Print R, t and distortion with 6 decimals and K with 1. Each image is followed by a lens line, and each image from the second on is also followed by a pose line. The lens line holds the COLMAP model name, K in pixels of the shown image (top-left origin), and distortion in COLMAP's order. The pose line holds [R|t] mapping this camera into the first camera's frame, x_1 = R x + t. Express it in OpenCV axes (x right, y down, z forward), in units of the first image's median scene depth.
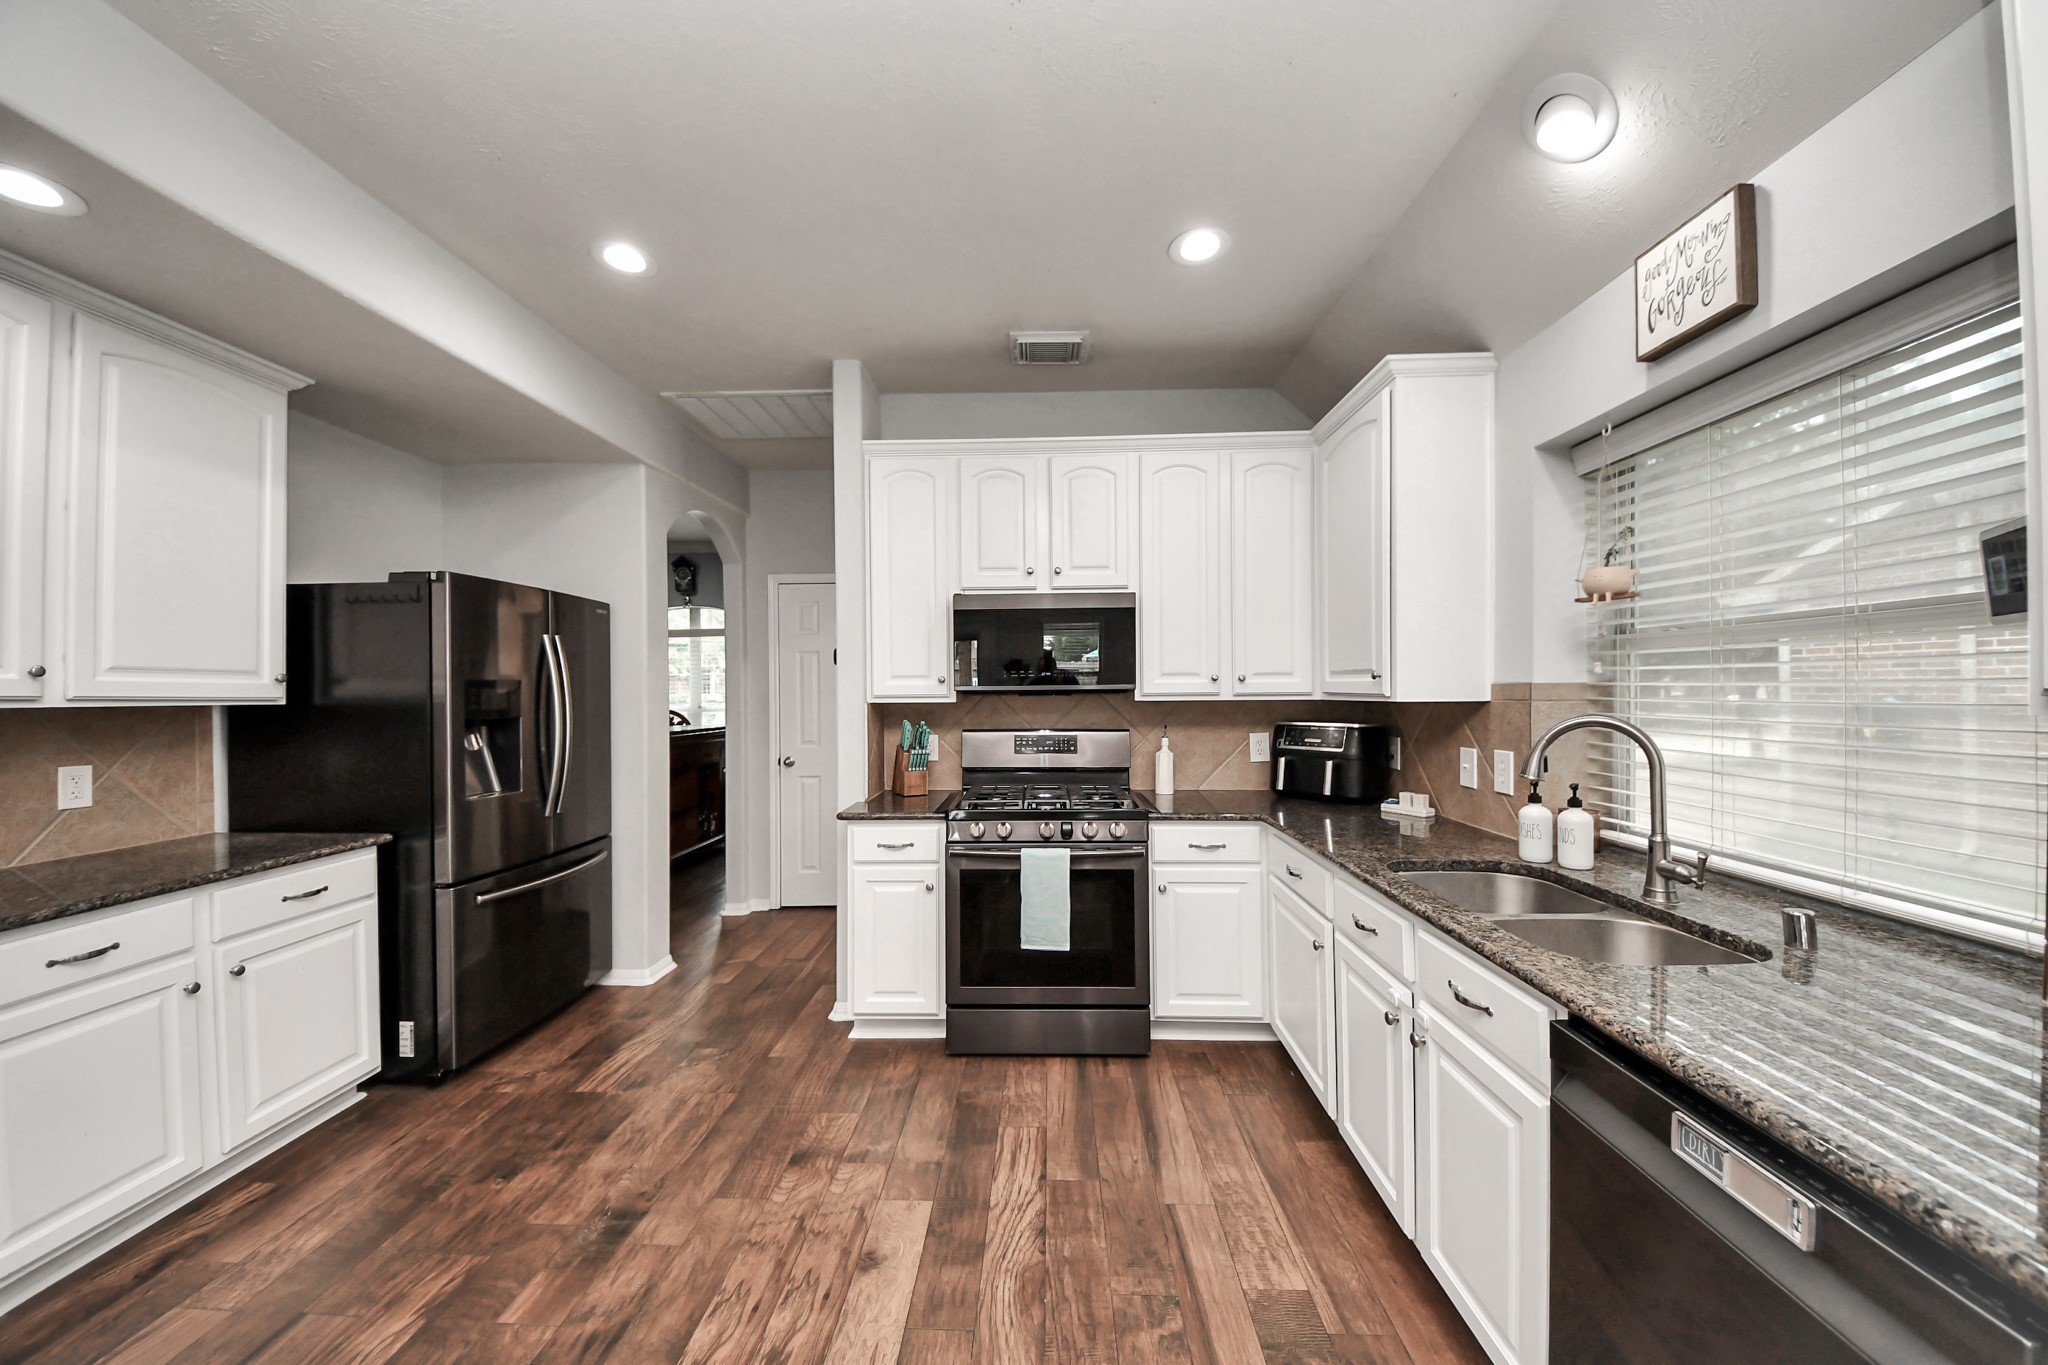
lens RADIAL K [[720.8, 0, 1027.4], [0, 720.8, 691.5], [0, 0, 1]] dist [0.039704, -0.026245]
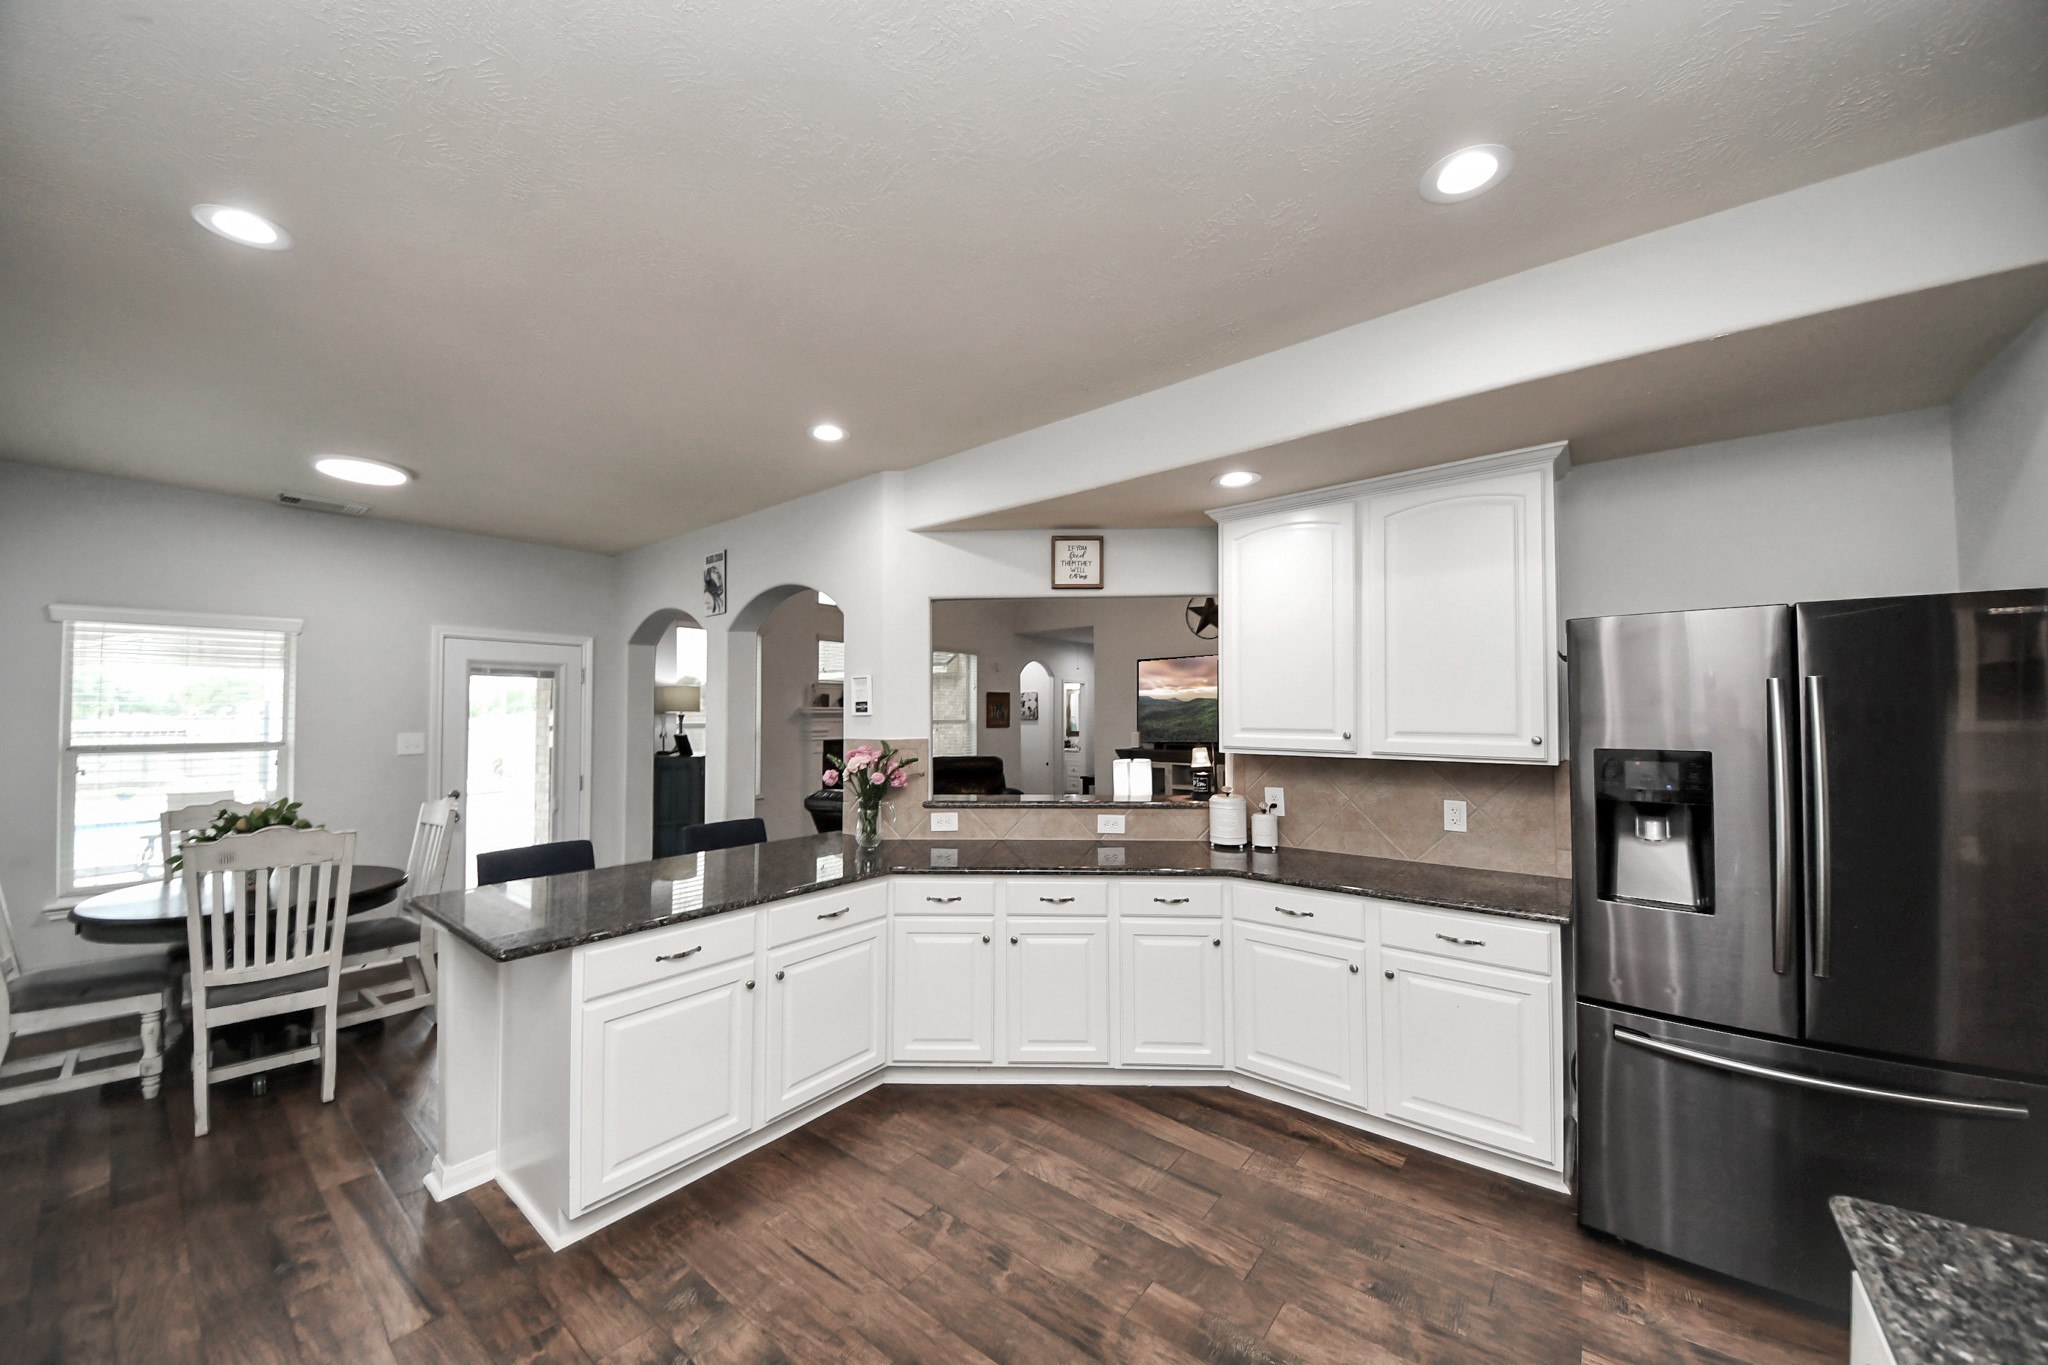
lens RADIAL K [[720.8, 0, 1027.4], [0, 720.8, 691.5], [0, 0, 1]] dist [0.039704, -0.026245]
pose [[-0.596091, -0.017800, -0.802720, 0.240925], [0.006180, 0.999623, -0.026756, -0.059616], [0.802893, -0.020909, -0.595756, 0.934542]]
